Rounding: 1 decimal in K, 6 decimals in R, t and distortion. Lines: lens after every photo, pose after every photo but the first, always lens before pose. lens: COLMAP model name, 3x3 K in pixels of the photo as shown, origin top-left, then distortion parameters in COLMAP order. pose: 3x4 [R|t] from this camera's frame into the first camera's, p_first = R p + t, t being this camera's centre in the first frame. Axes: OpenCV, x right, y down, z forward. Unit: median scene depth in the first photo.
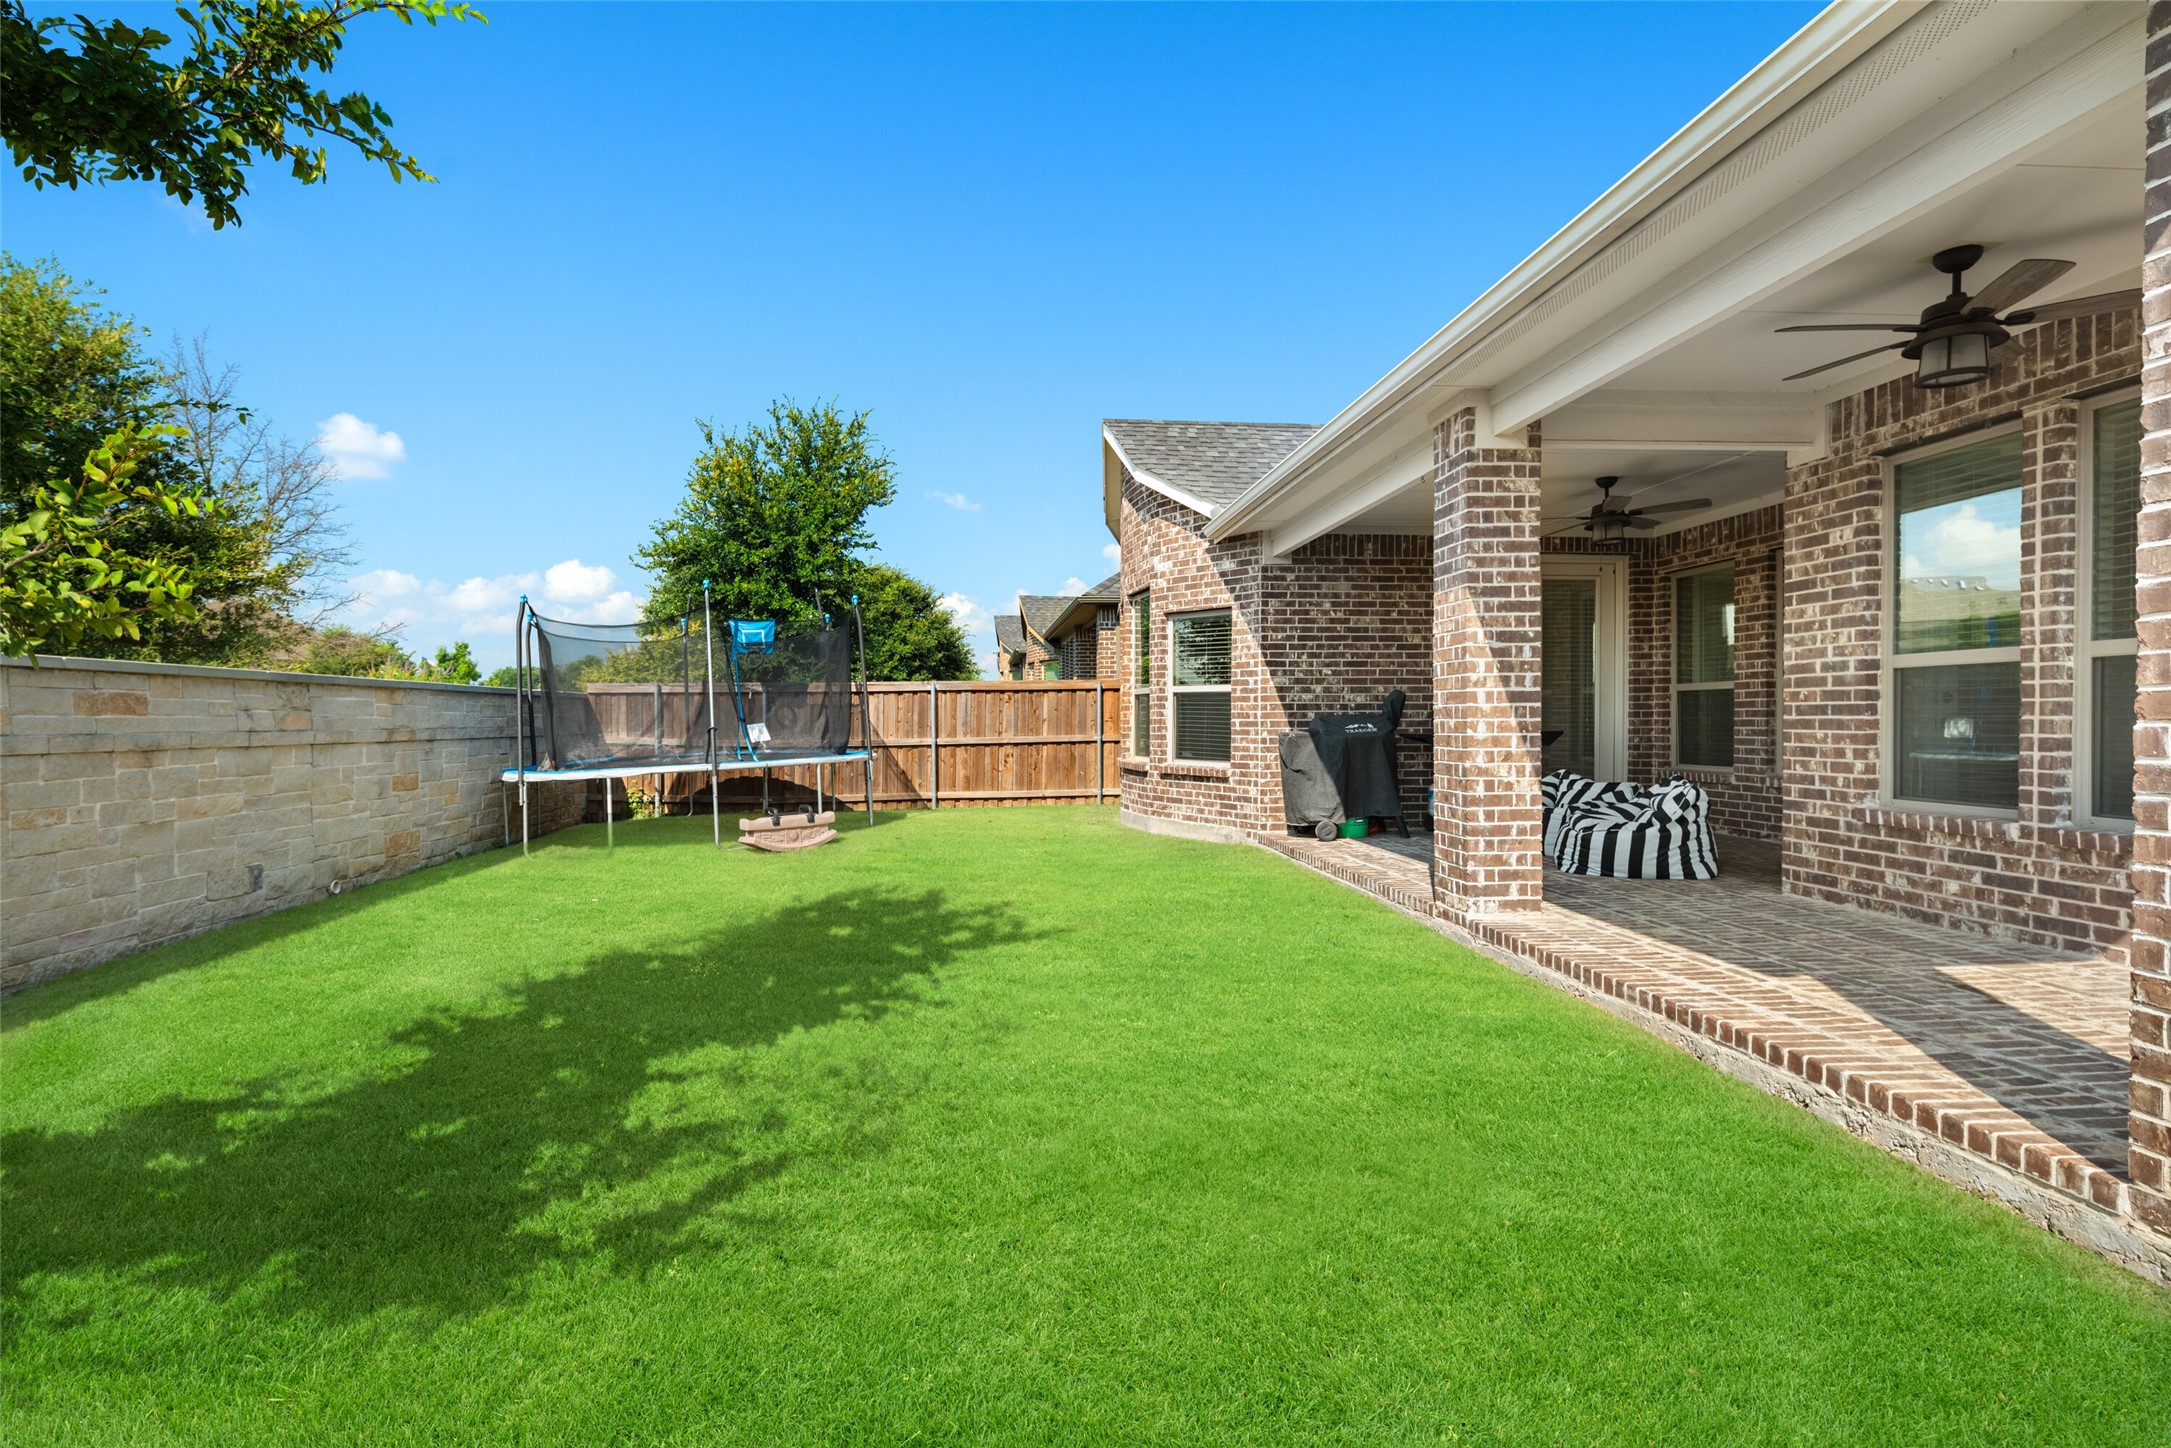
lens RADIAL K [[1066.6, 0, 1075.1], [0, 1066.6, 746.5], [0, 0, 1]] dist [0.011946, -0.000567]
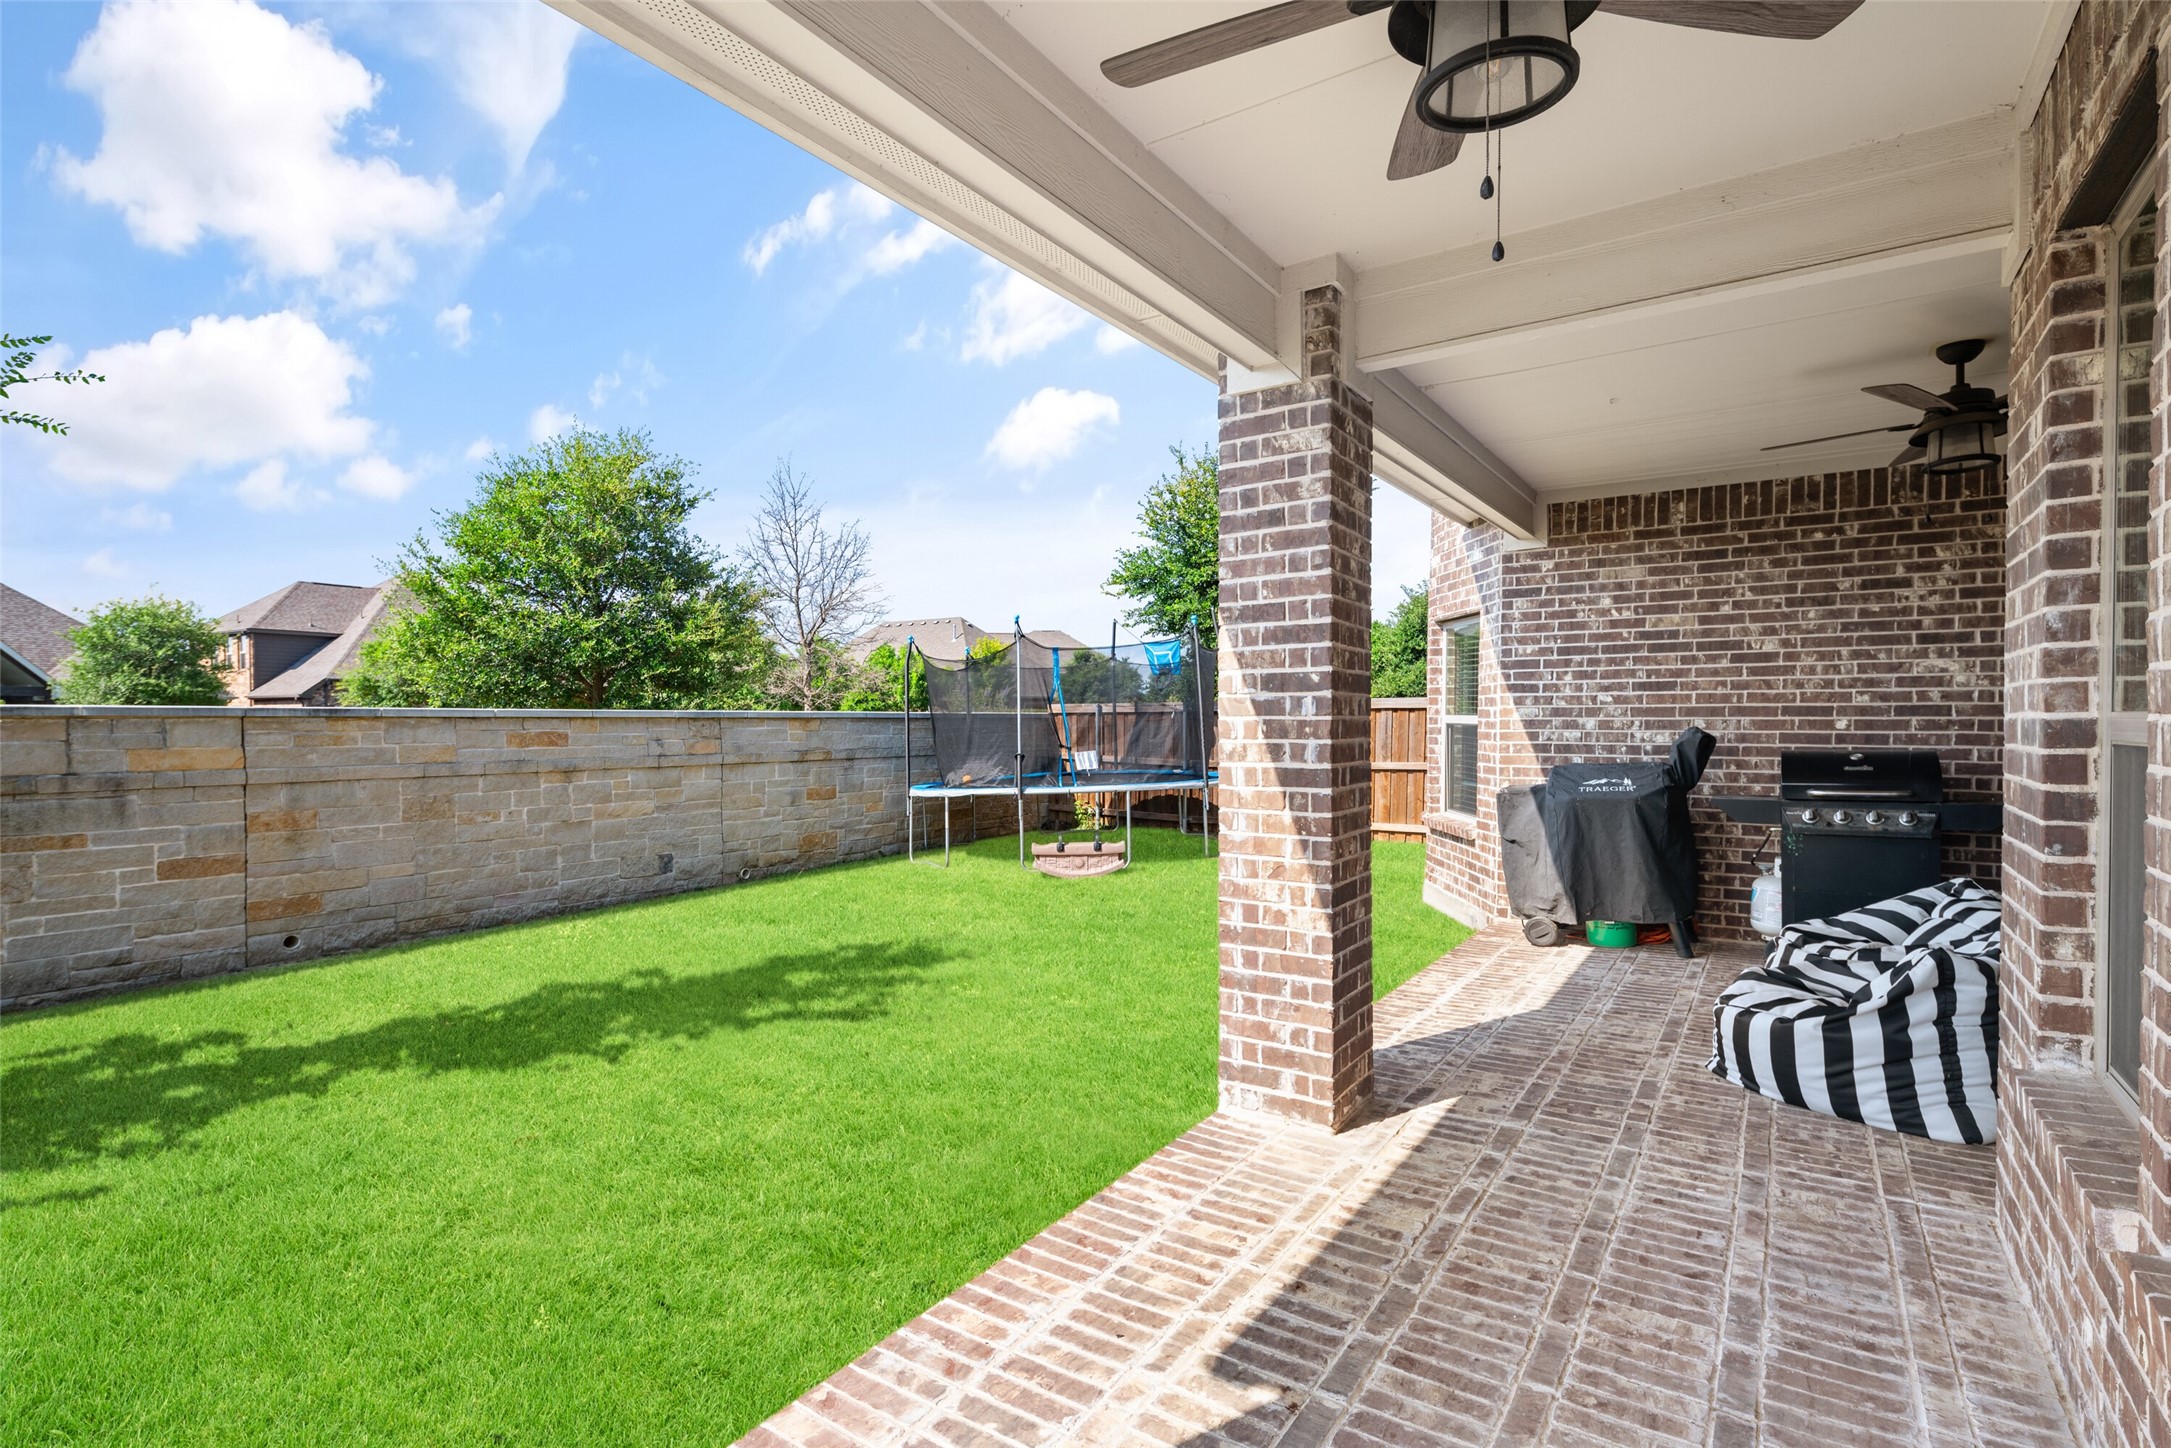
lens RADIAL K [[1066.6, 0, 1075.1], [0, 1066.6, 746.5], [0, 0, 1]] dist [0.011946, -0.000567]
pose [[0.766905, 0.019472, -0.641465, 0.672668], [-0.017186, 0.999804, 0.009802, -0.064380], [0.641530, 0.003507, 0.767090, 0.407374]]
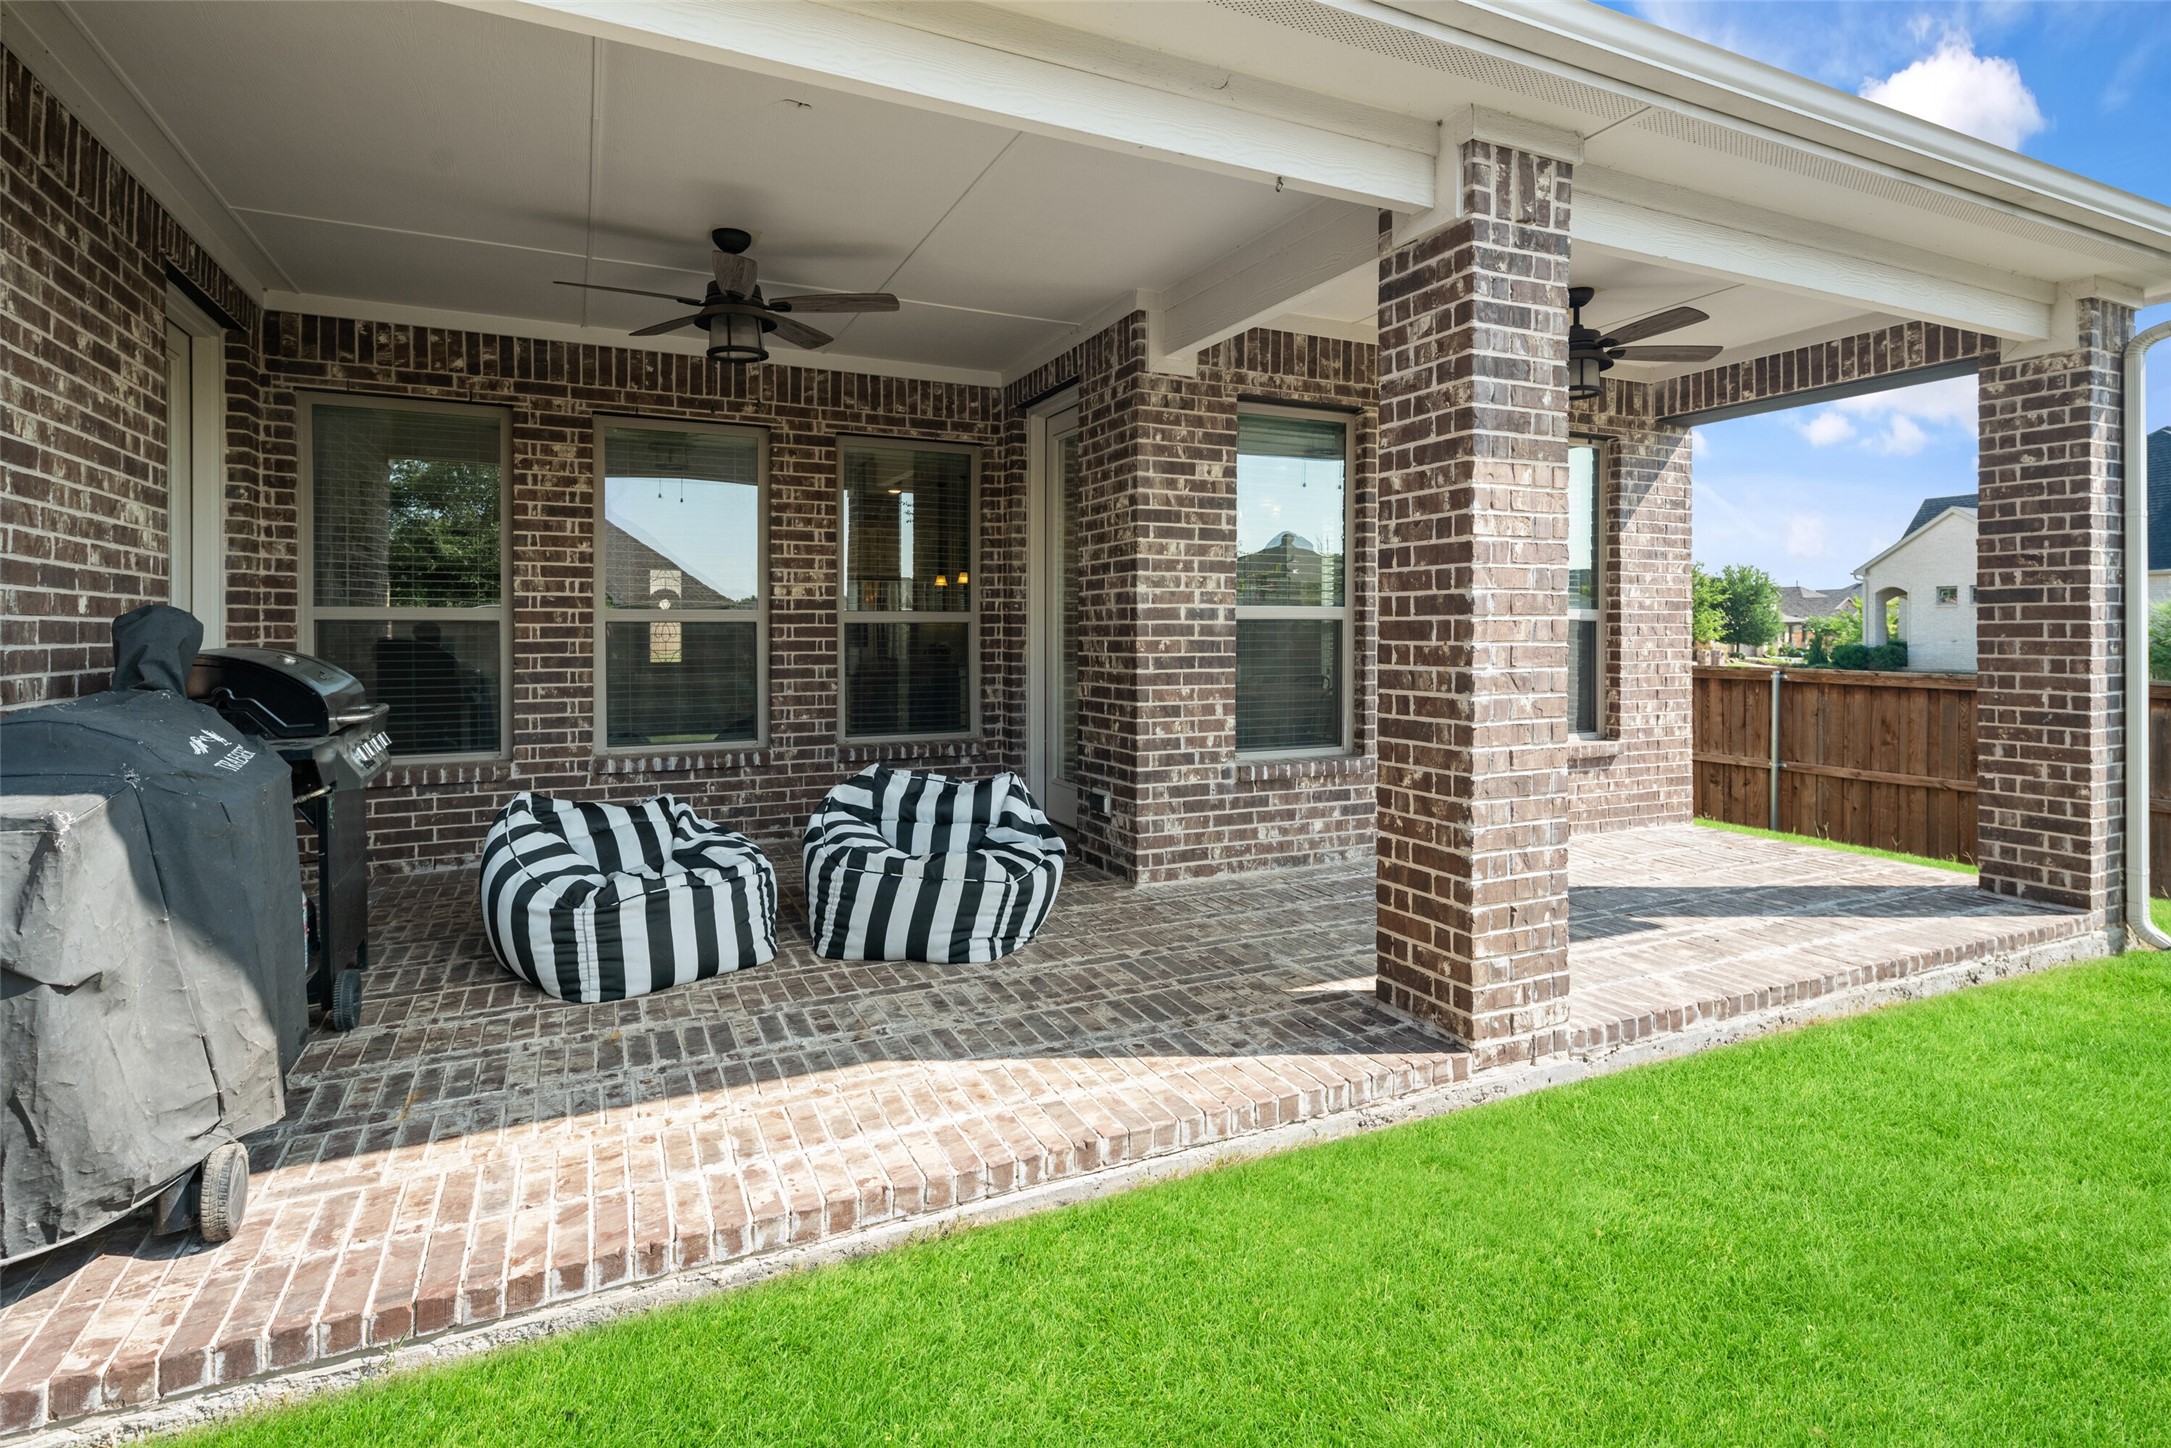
lens RADIAL K [[1045.9, 0, 1093.7], [0, 1045.9, 631.0], [0, 0, 1]] dist [0.001604, -0.000316]
pose [[-0.339242, 0.001000, 0.940699, -0.083351], [0.024494, 0.999670, 0.007771, -0.067491], [-0.940380, 0.025678, -0.339154, 1.344391]]
